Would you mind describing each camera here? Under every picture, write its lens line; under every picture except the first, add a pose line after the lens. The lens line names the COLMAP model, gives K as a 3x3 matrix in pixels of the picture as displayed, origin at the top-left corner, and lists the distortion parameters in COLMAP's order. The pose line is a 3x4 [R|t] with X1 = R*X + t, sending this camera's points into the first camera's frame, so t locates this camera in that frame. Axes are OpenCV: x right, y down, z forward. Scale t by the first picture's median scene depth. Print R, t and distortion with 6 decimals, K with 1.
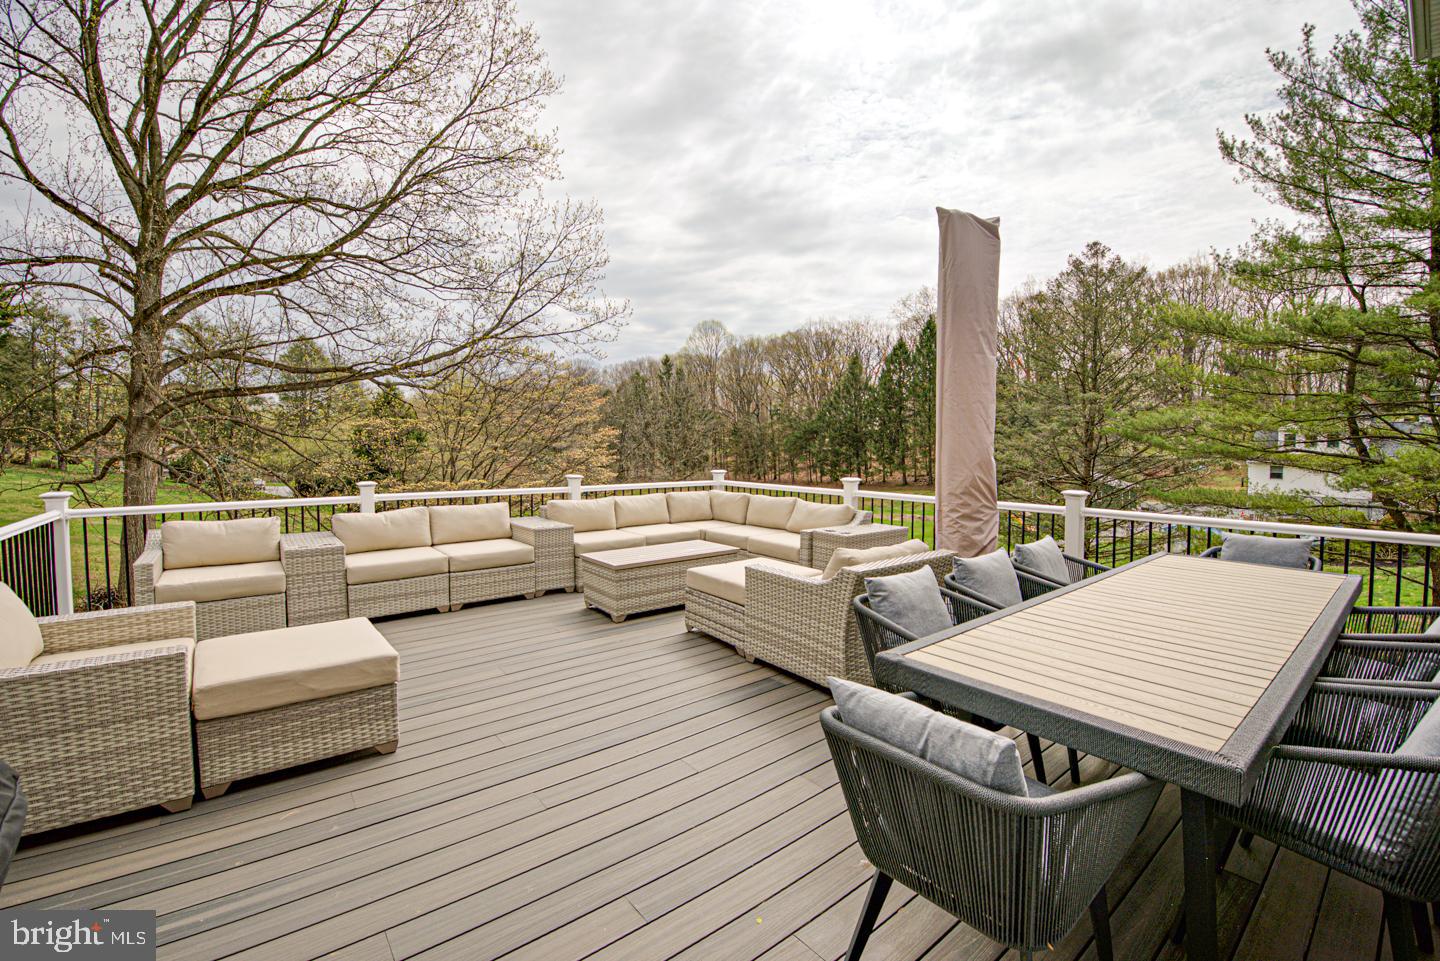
lens RADIAL K [[617.3, 0, 725.5], [0, 617.3, 420.4], [0, 0, 1]] dist [-0.042188, 0.000196]
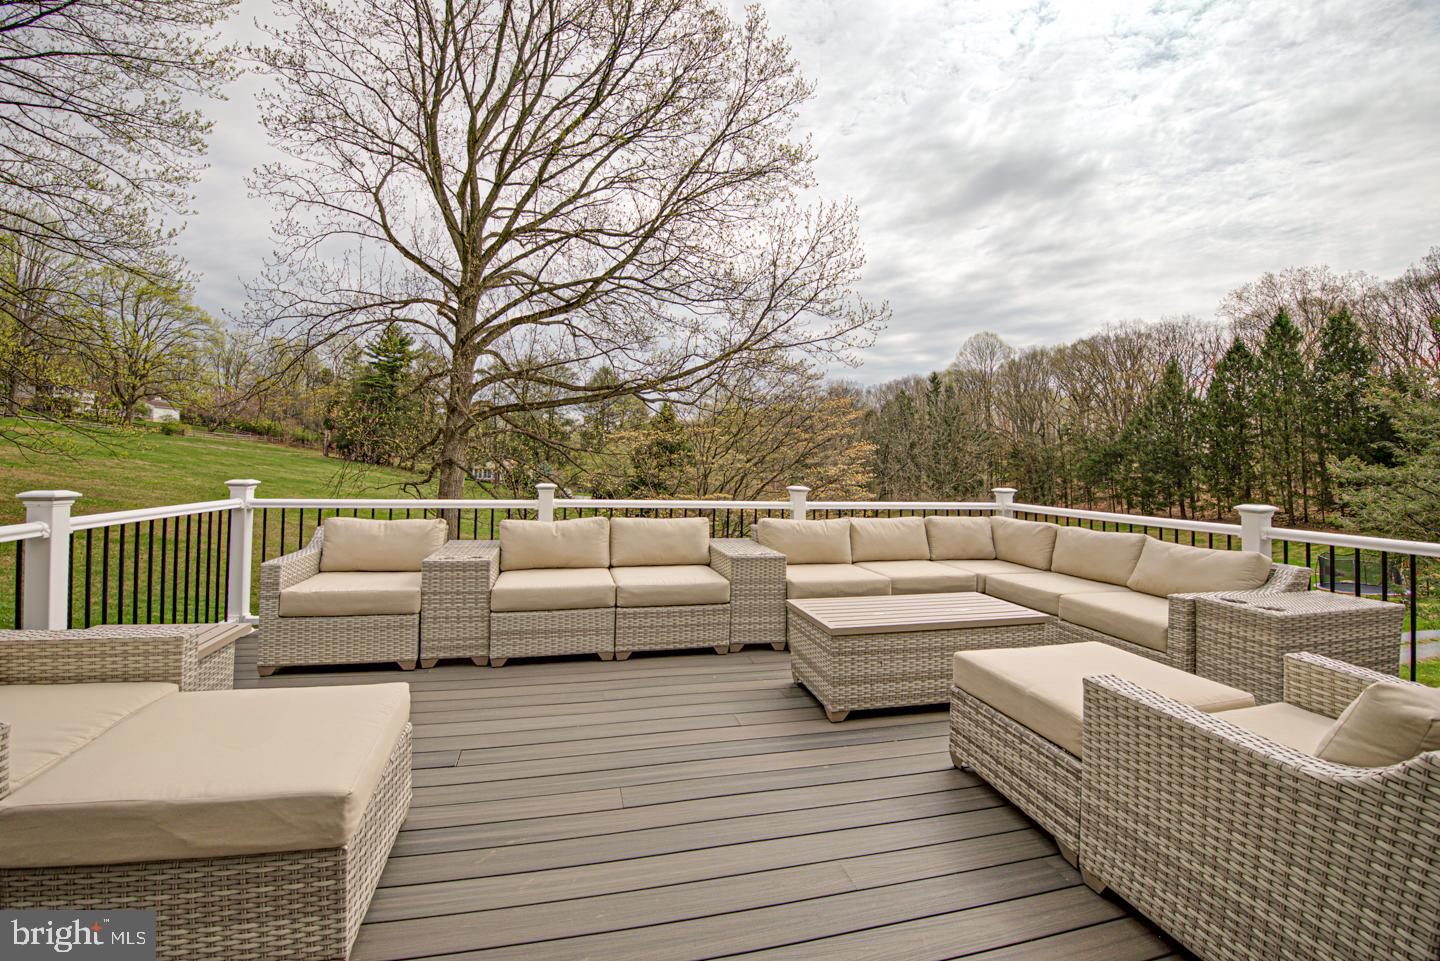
lens RADIAL K [[617.3, 0, 725.5], [0, 617.3, 420.4], [0, 0, 1]] dist [-0.042188, 0.000196]
pose [[0.911380, -0.008251, -0.411483, -0.005412], [-0.006839, 0.999357, -0.035188, 0.012880], [0.411509, 0.034884, 0.910738, 0.100075]]
